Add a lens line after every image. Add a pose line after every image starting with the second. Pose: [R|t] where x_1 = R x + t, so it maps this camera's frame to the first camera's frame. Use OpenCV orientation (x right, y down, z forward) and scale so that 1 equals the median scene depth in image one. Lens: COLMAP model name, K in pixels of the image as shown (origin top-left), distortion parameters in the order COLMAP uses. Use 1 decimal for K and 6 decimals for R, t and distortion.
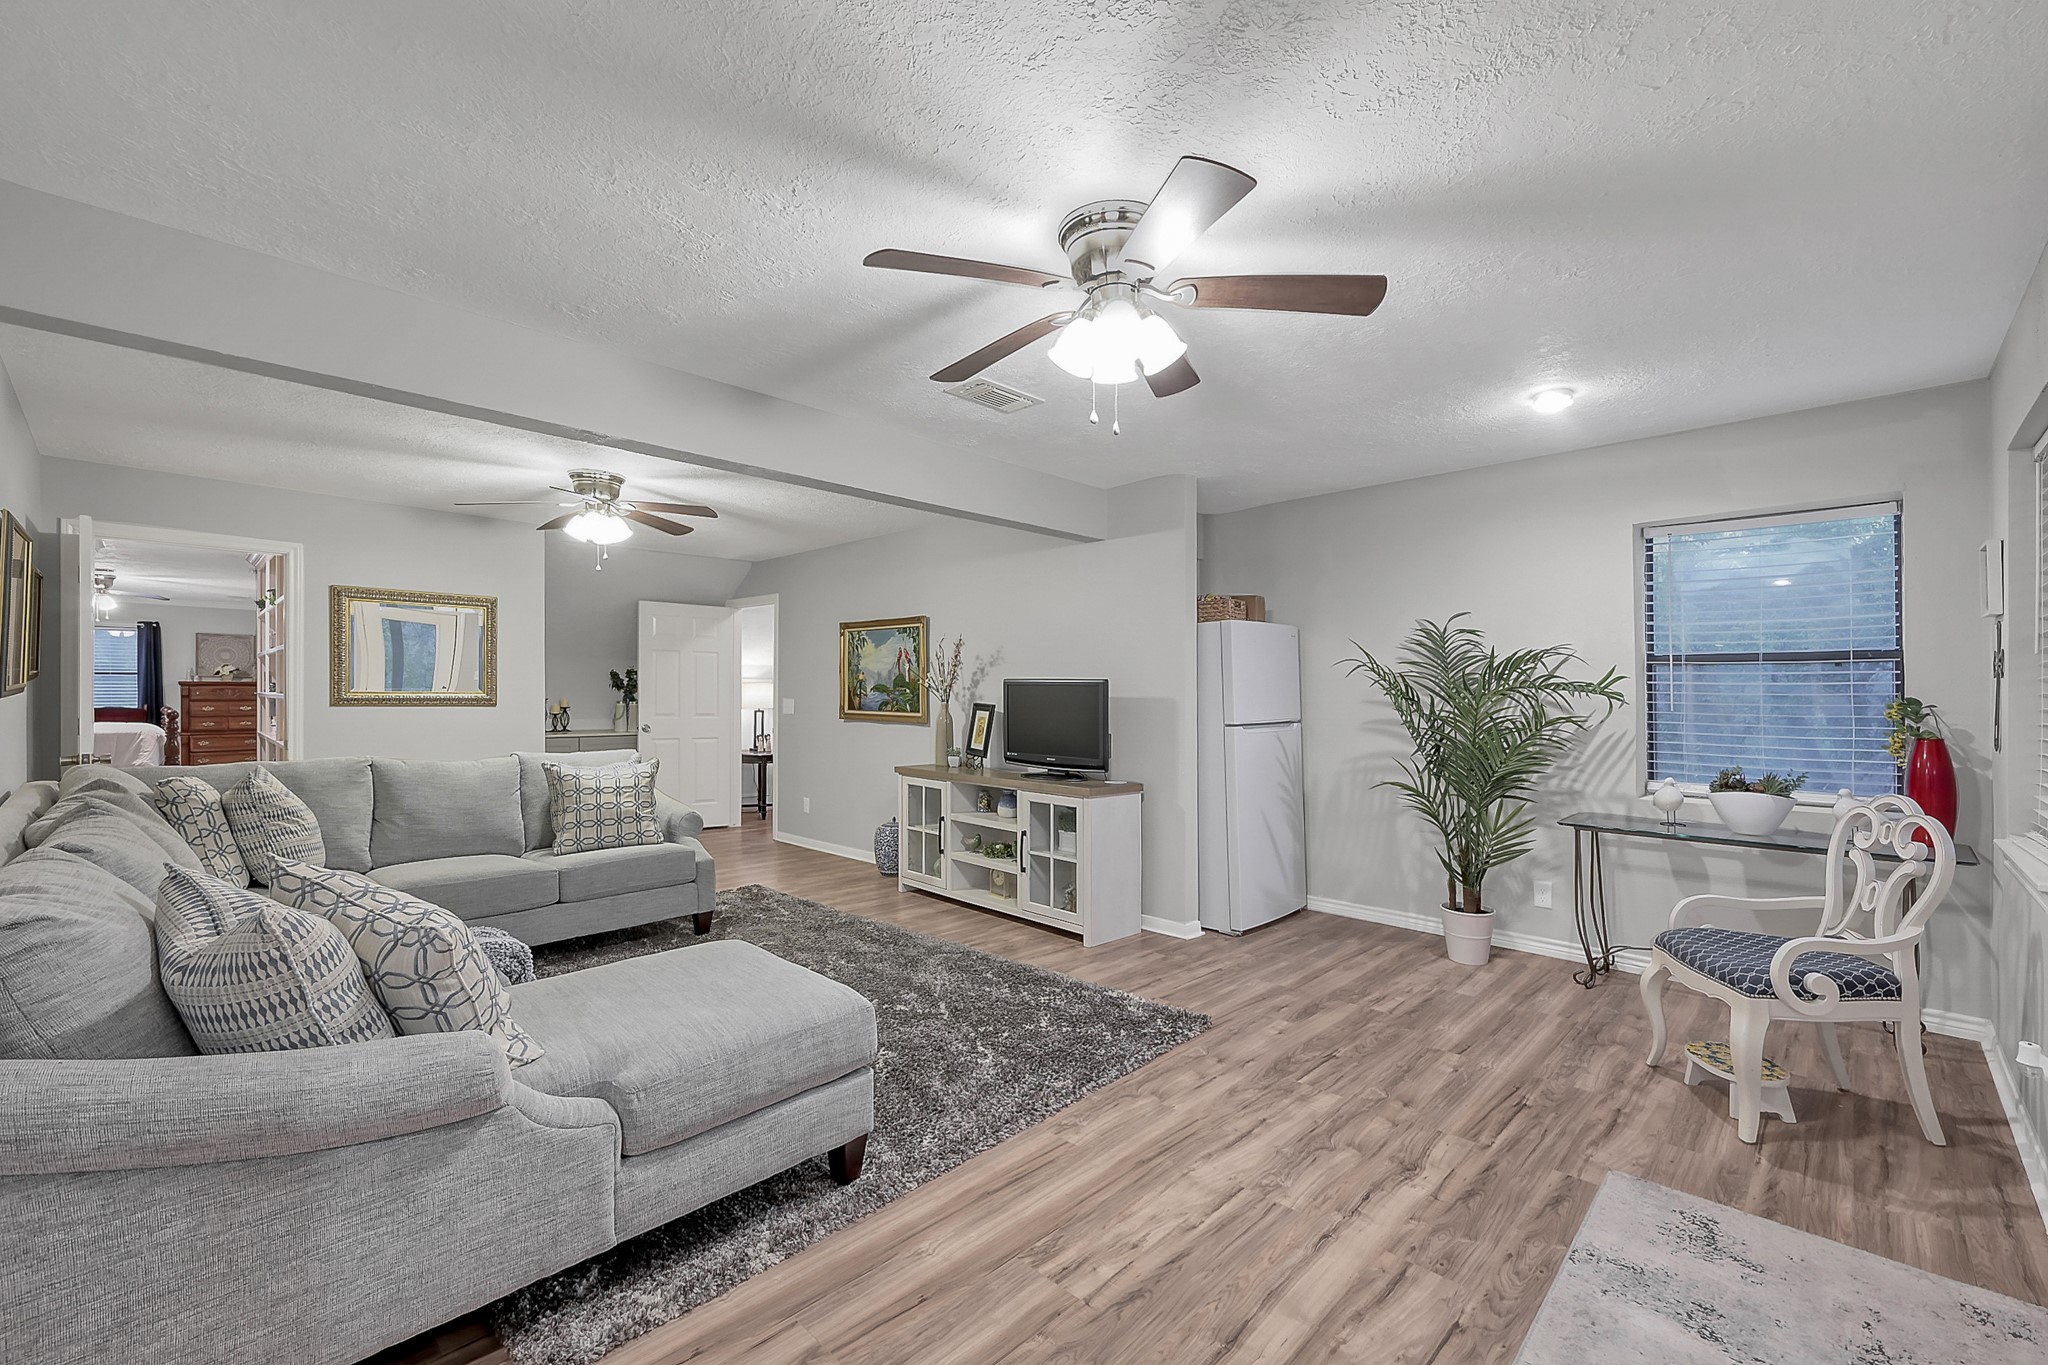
lens RADIAL K [[856.3, 0, 1024.0], [0, 856.3, 682.5], [0, 0, 1]] dist [0.000553, 0.000131]
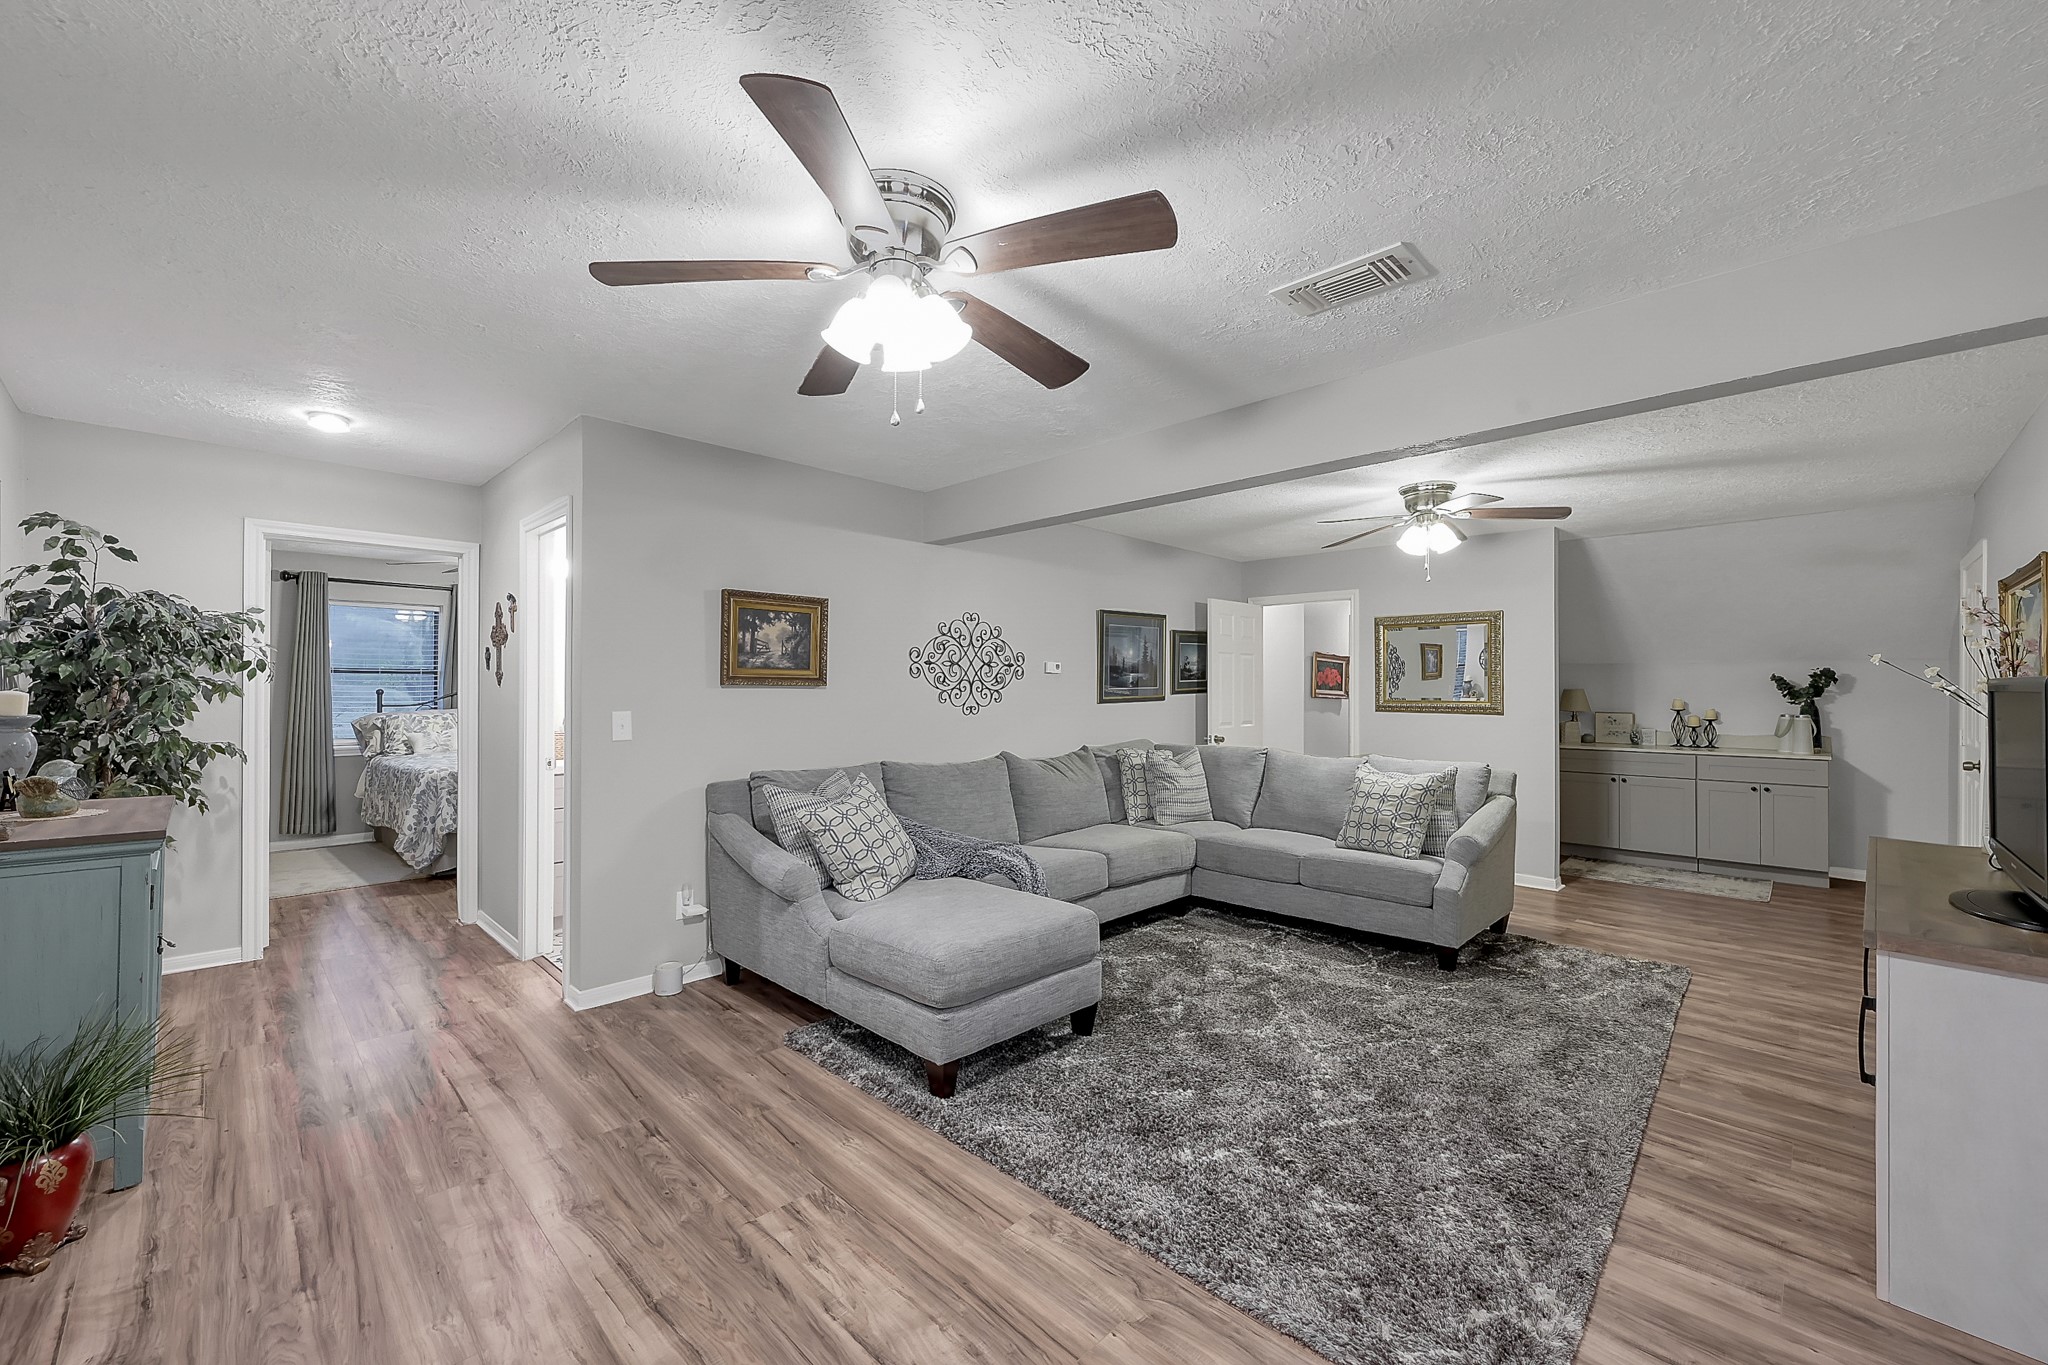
lens RADIAL K [[806.1, 0, 1024.0], [0, 806.1, 682.5], [0, 0, 1]] dist [-0.001591, -0.000416]
pose [[-0.007380, -0.018573, -0.999800, 0.637964], [0.006825, 0.999803, -0.018624, 0.004019], [0.999949, -0.006961, -0.007252, 0.745373]]
